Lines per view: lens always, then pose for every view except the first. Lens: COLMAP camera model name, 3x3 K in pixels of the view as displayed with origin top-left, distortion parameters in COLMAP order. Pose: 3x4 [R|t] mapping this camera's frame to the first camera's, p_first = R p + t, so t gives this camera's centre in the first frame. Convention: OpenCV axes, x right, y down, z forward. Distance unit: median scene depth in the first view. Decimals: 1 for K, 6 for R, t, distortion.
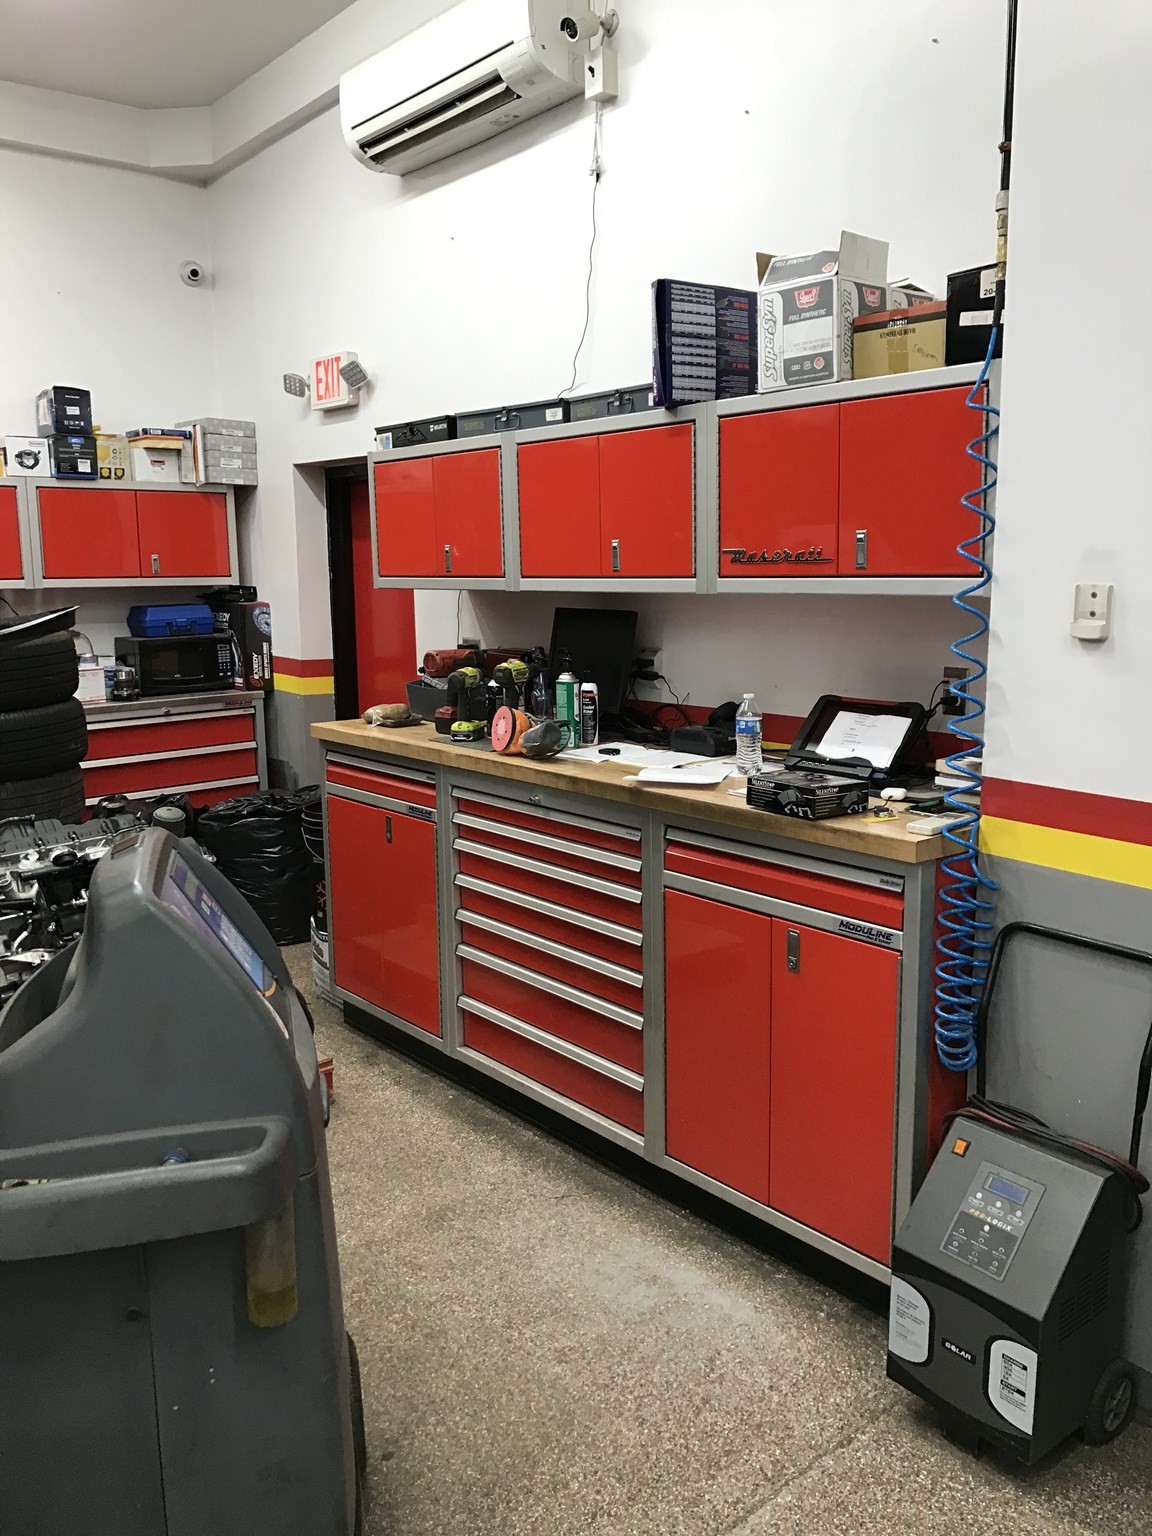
lens RADIAL K [[1262.3, 0, 577.6], [0, 1262.3, 766.3], [0, 0, 1]] dist [-0.003133, -0.003775]
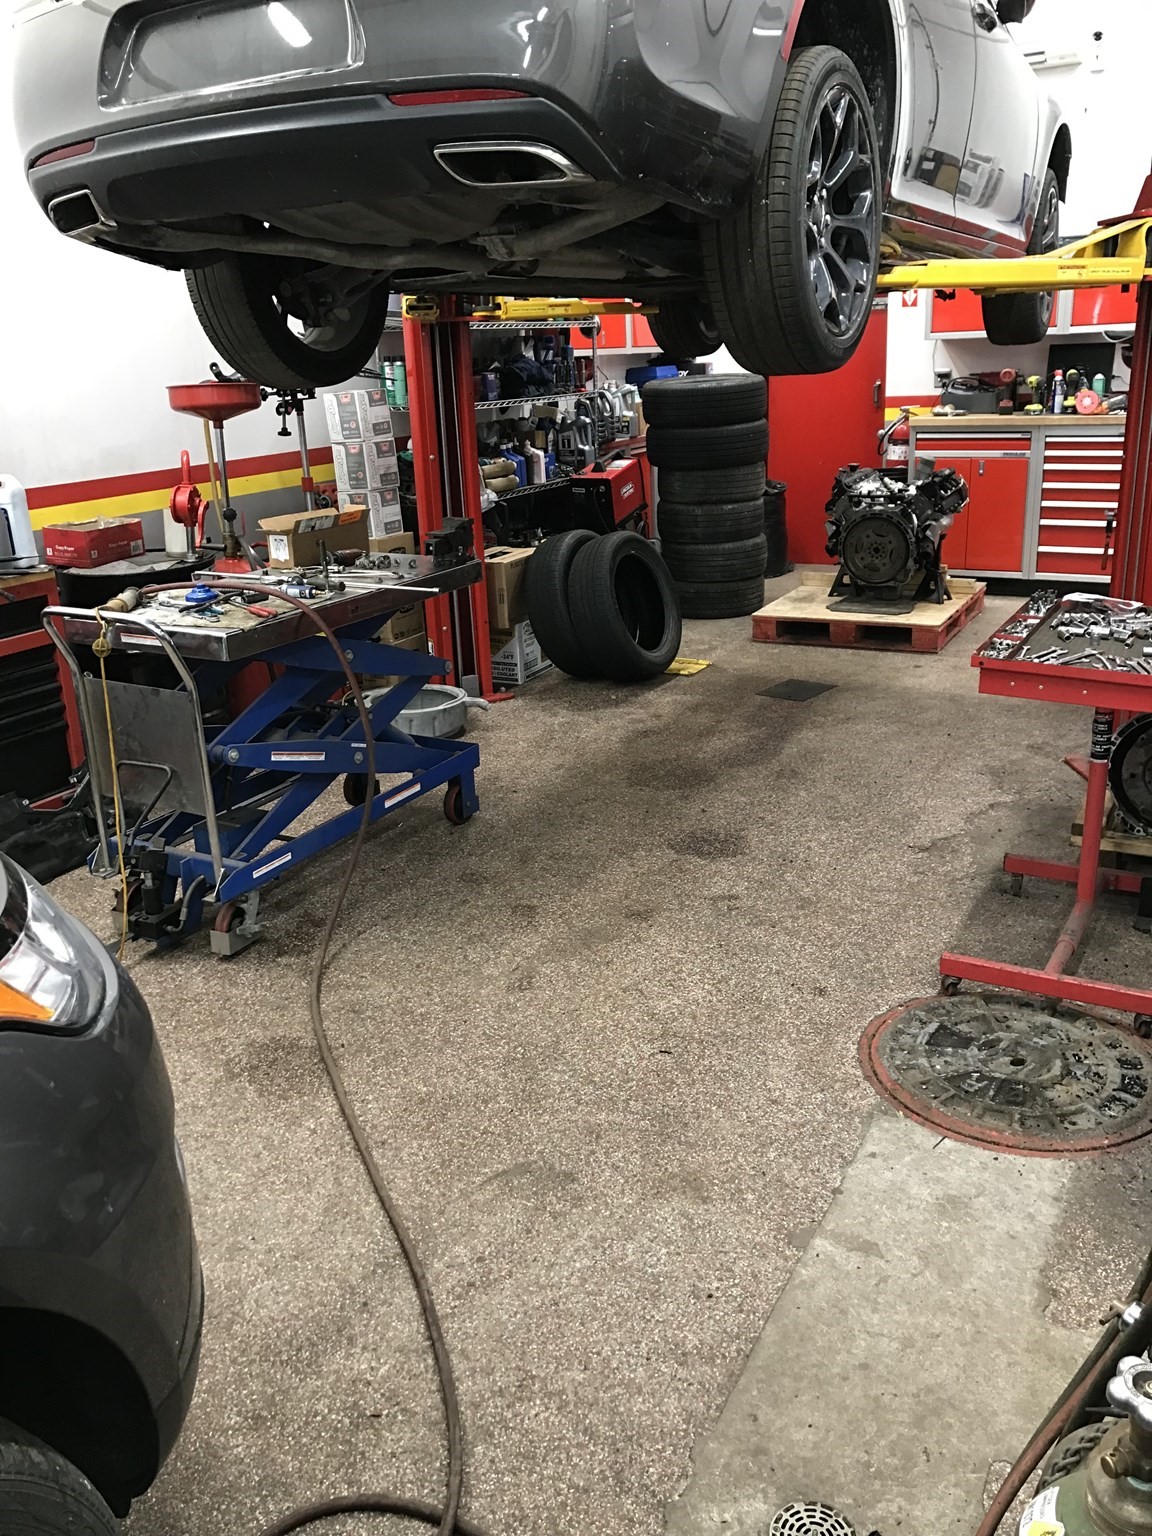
lens RADIAL K [[1262.3, 0, 577.3], [0, 1262.3, 769.2], [0, 0, 1]] dist [-0.003133, -0.003775]
pose [[0.919366, -0.150053, 0.363663, -1.546486], [0.093331, 0.981202, 0.168912, 0.123524], [-0.382173, -0.121351, 0.916088, -0.591978]]
